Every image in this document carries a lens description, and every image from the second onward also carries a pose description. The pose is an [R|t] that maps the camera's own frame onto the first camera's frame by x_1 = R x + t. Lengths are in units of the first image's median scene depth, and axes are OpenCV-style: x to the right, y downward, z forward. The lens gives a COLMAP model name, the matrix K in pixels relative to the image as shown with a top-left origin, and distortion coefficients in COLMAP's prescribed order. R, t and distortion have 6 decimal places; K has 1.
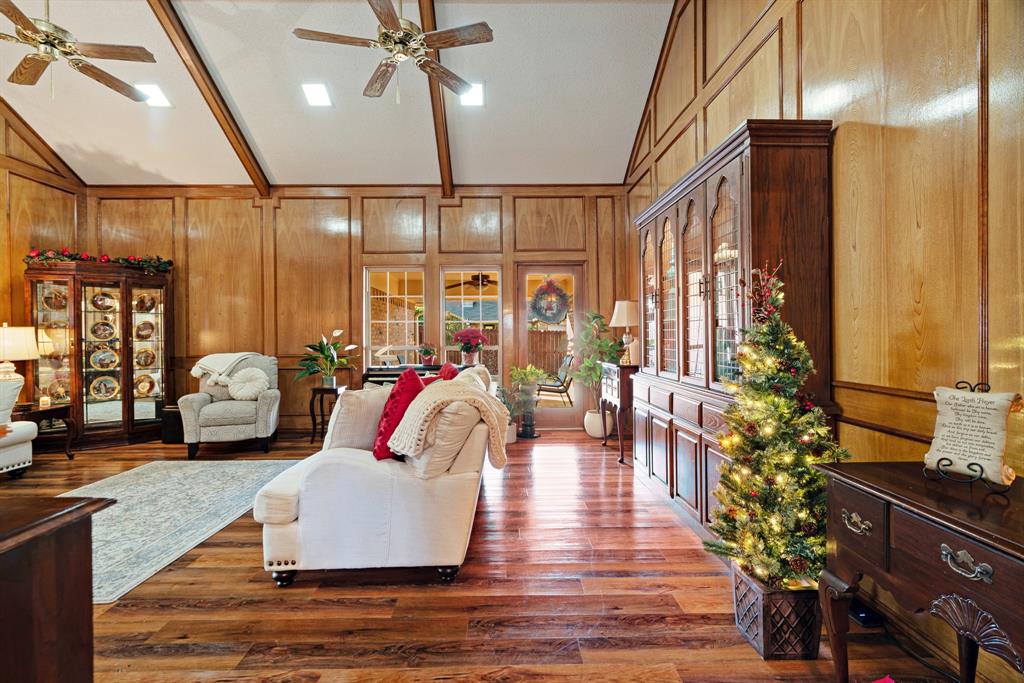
lens RADIAL K [[467.1, 0, 513.6], [0, 467.1, 342.1], [0, 0, 1]] dist [-0.010529, 0.003115]
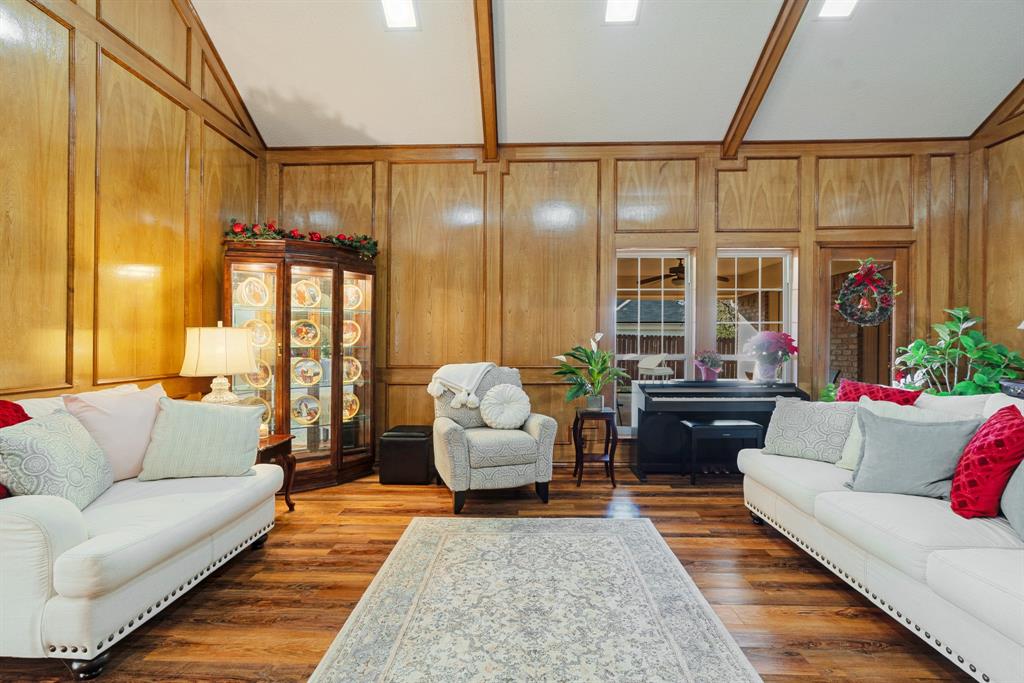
lens RADIAL K [[467.1, 0, 478.8], [0, 467.1, 340.8], [0, 0, 1]] dist [-0.010529, 0.003115]
pose [[0.998710, 0.003115, -0.050687, -0.515041], [-0.003883, 0.999879, -0.015058, -0.001640], [0.050634, 0.015236, 0.998601, 0.234937]]
